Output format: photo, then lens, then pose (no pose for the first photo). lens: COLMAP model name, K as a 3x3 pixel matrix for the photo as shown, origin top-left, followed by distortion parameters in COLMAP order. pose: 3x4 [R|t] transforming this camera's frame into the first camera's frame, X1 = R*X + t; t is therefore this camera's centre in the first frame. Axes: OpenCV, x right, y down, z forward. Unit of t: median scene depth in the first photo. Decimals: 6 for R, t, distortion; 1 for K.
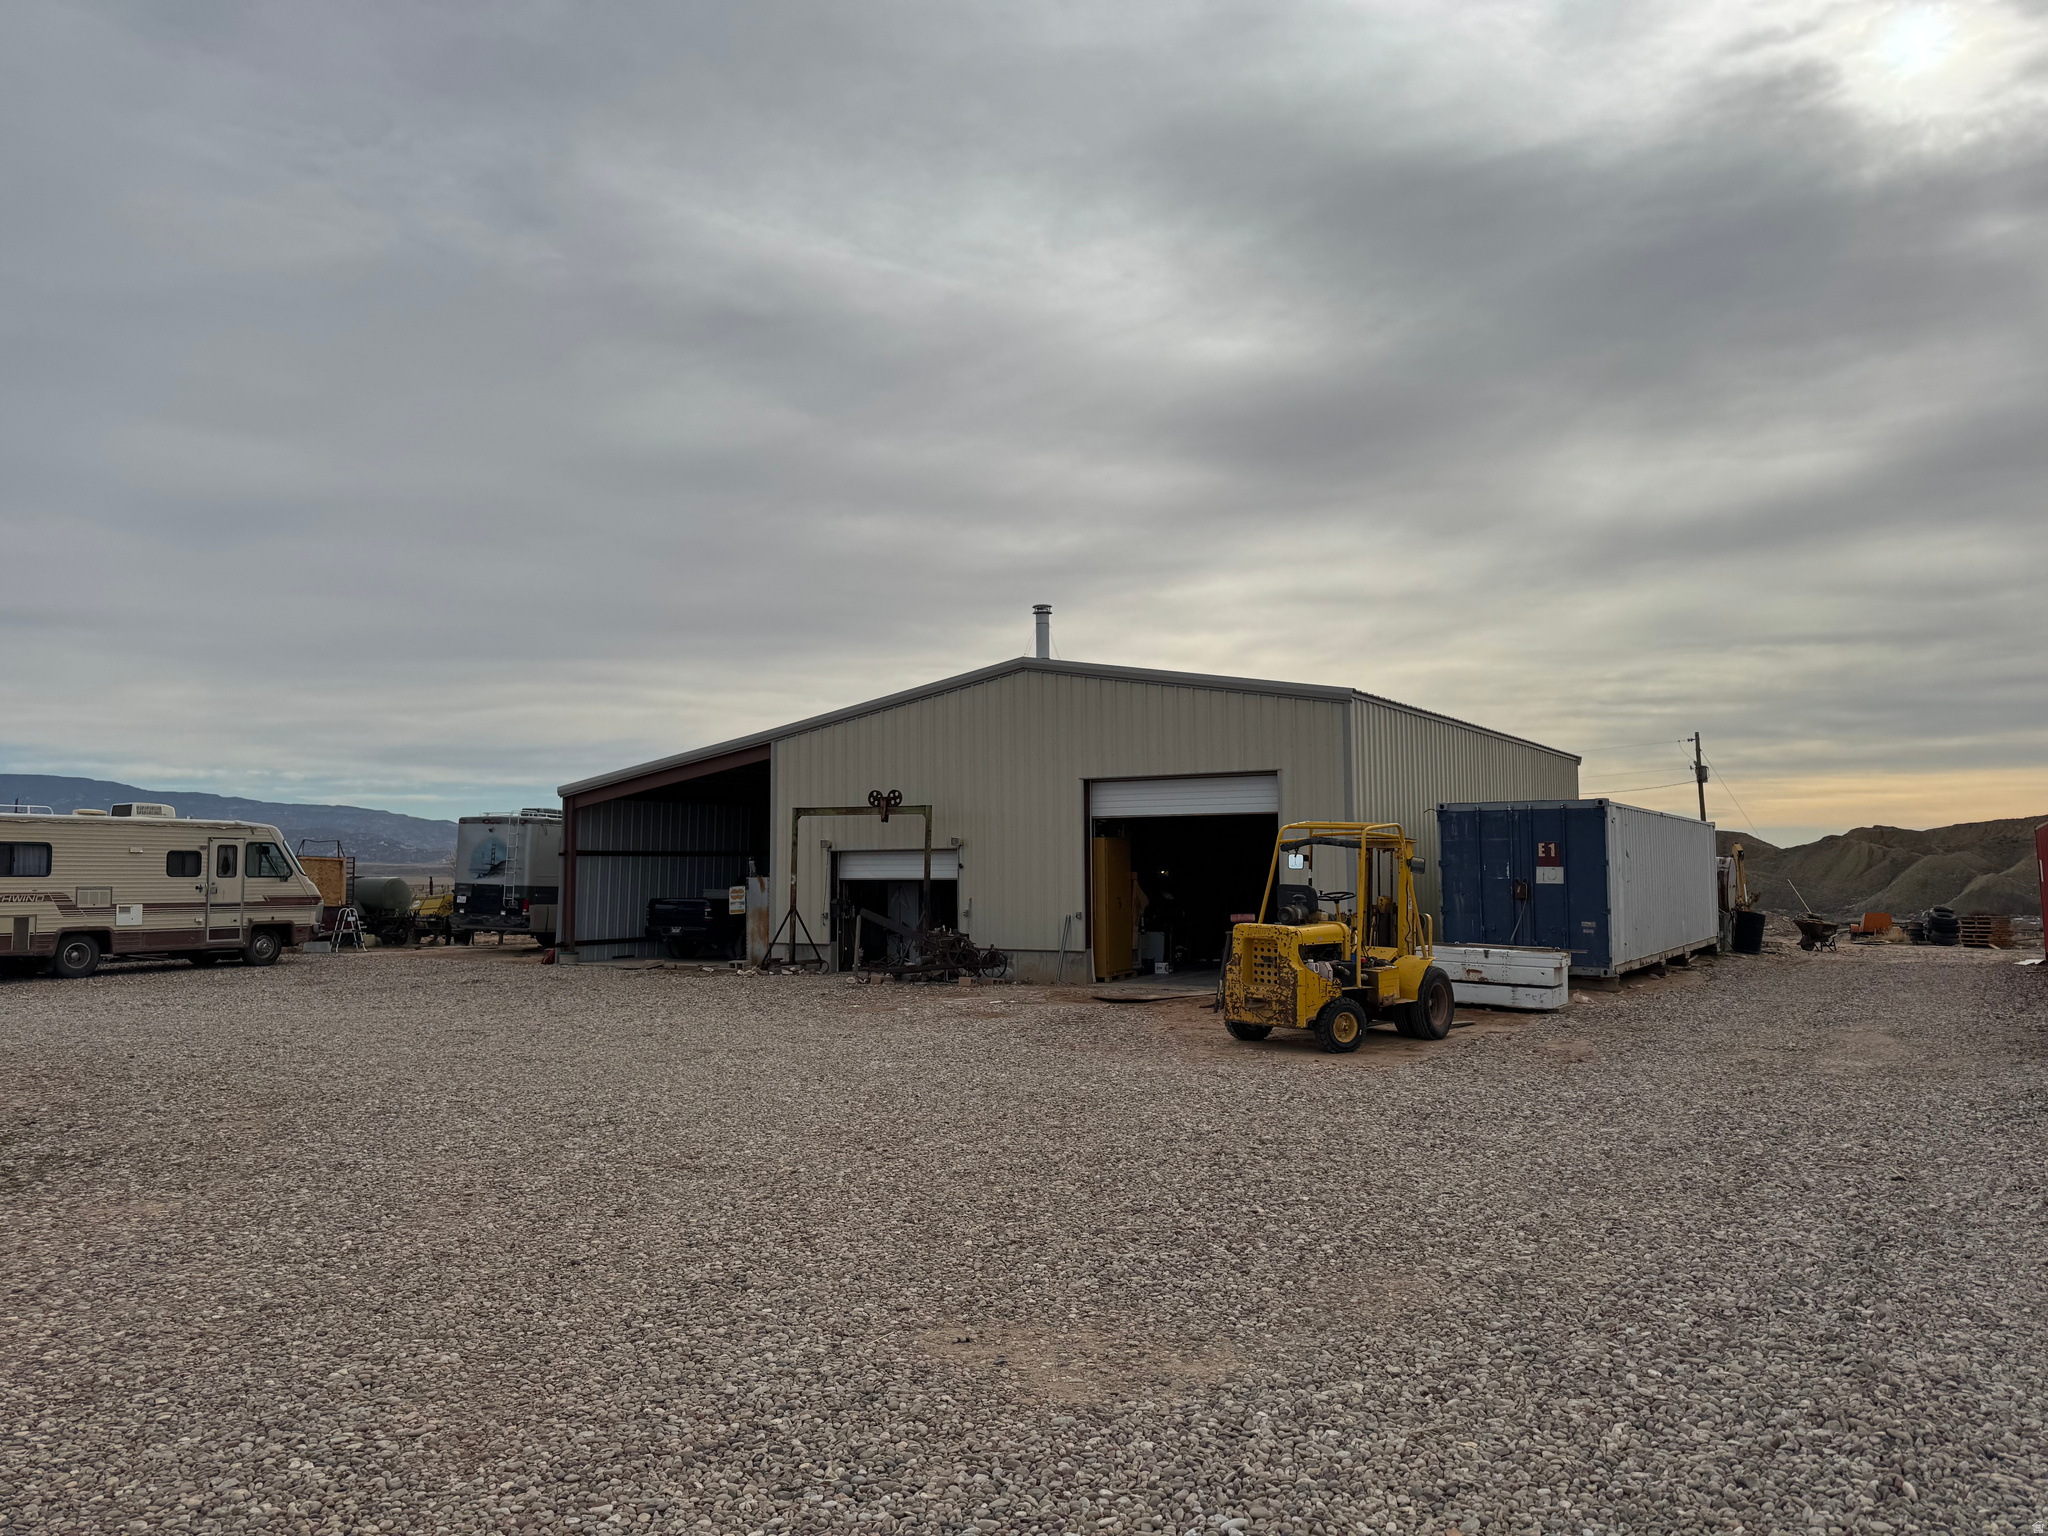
lens RADIAL K [[1464.0, 0, 1025.0], [0, 1464.0, 774.6], [0, 0, 1]] dist [0.097085, -0.138472]
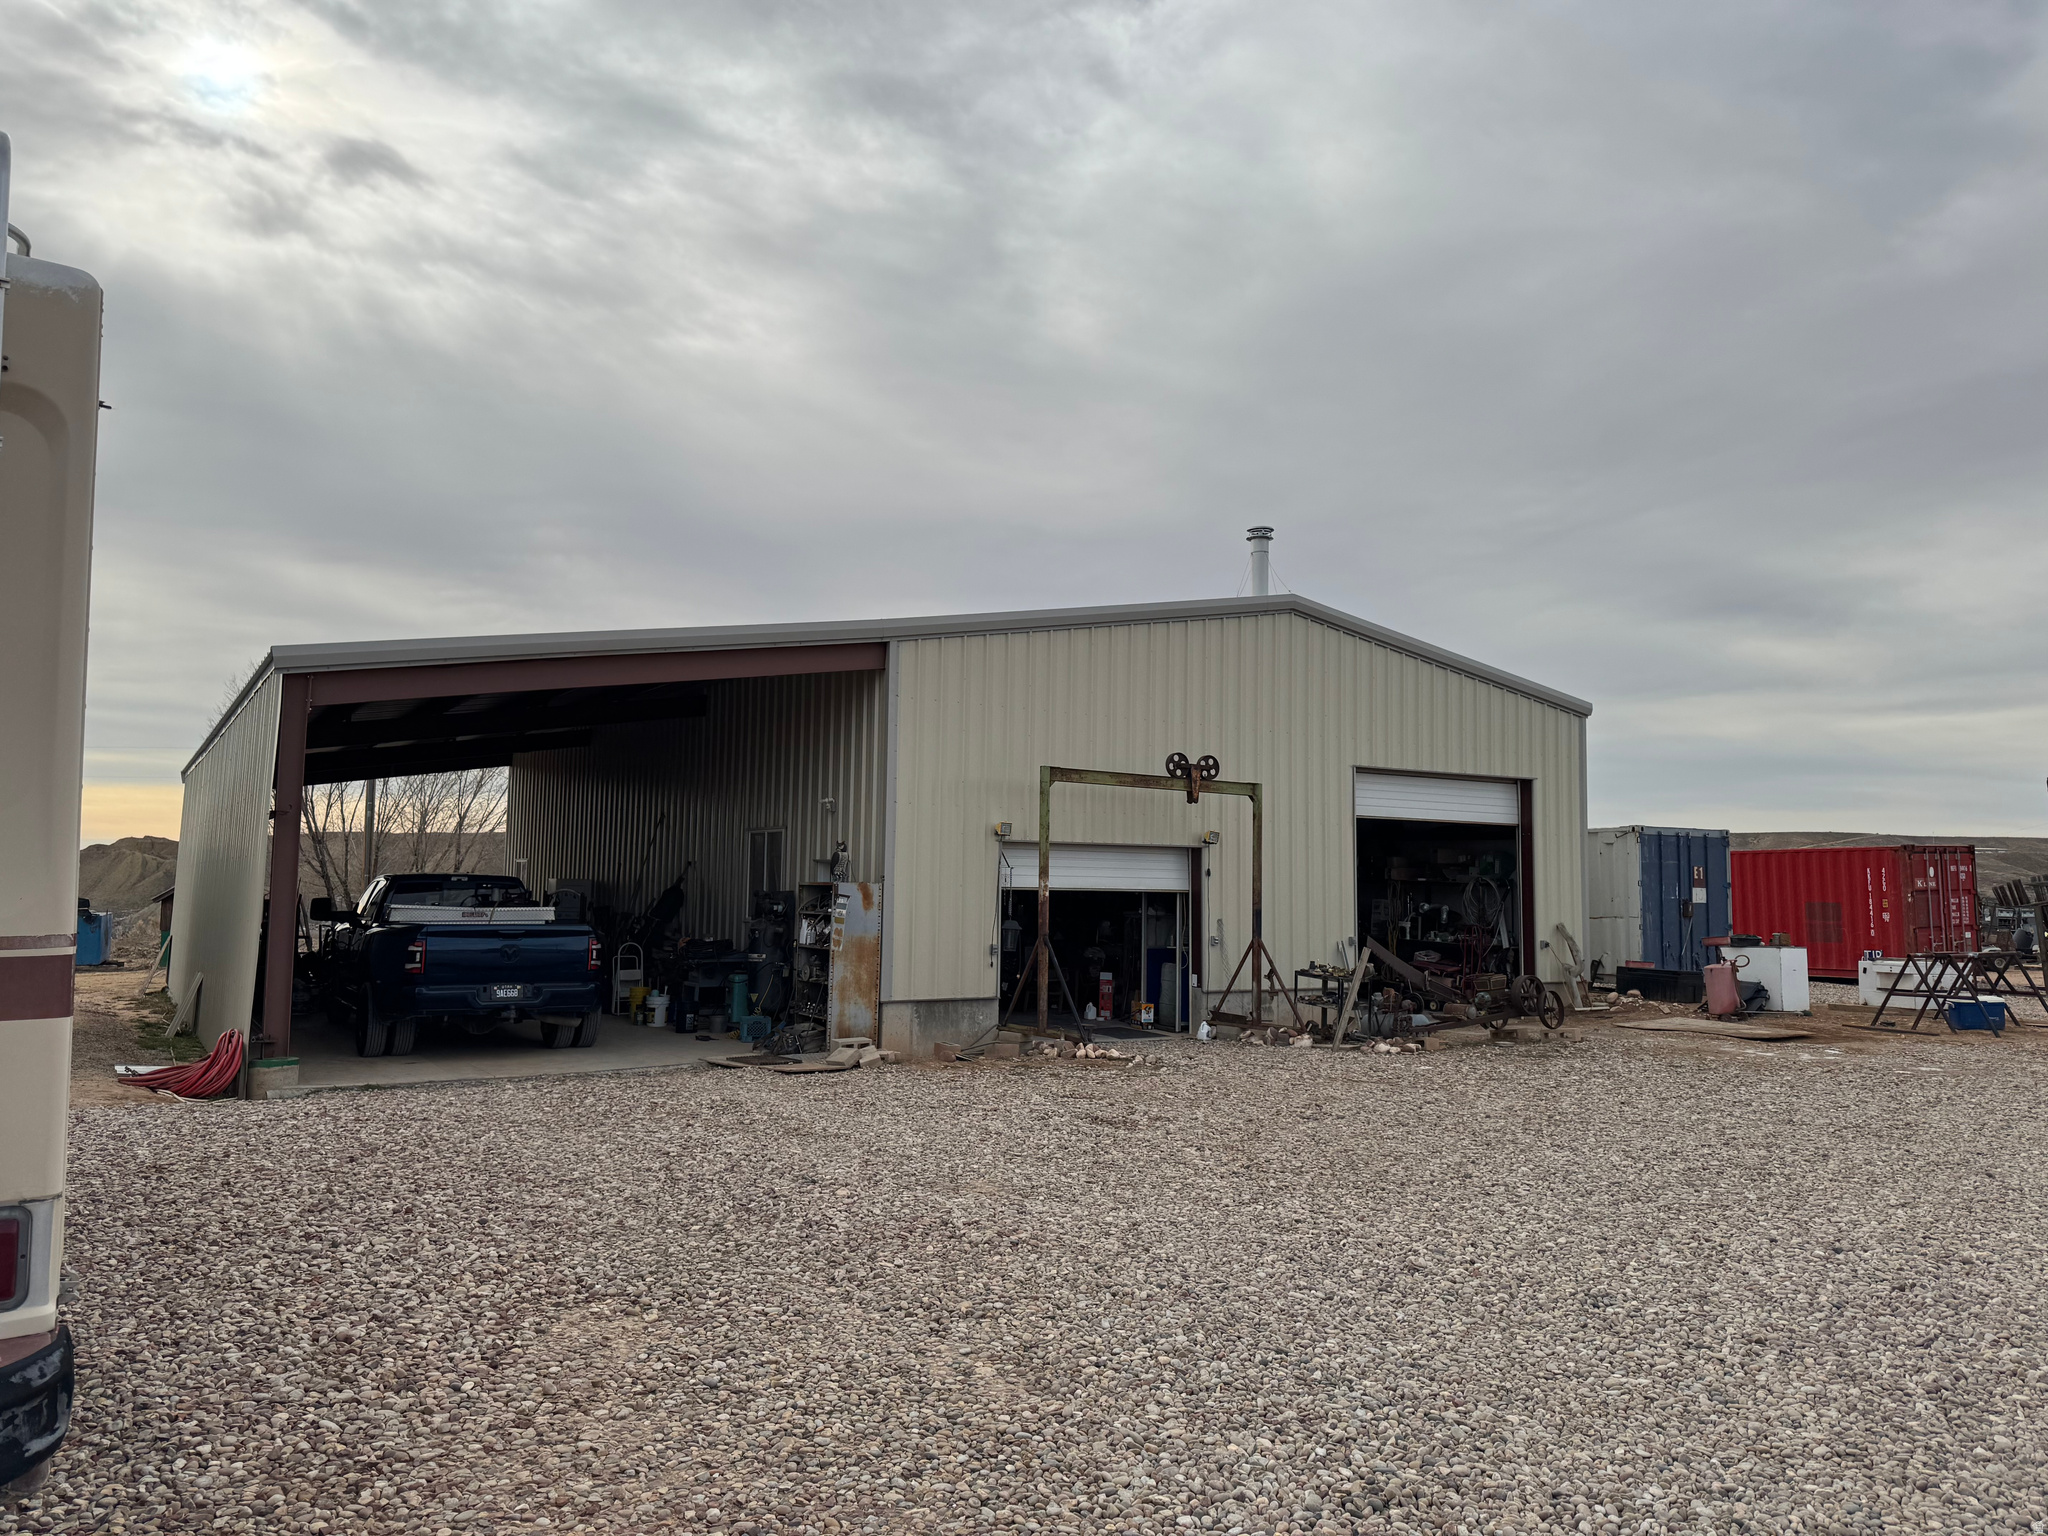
lens RADIAL K [[1464.0, 0, 1025.0], [0, 1464.0, 774.6], [0, 0, 1]] dist [0.097085, -0.138472]
pose [[0.432959, 0.080496, 0.897812, -0.672919], [-0.073346, 0.995848, -0.053915, 0.057095], [-0.898425, -0.042508, 0.437065, 0.738870]]
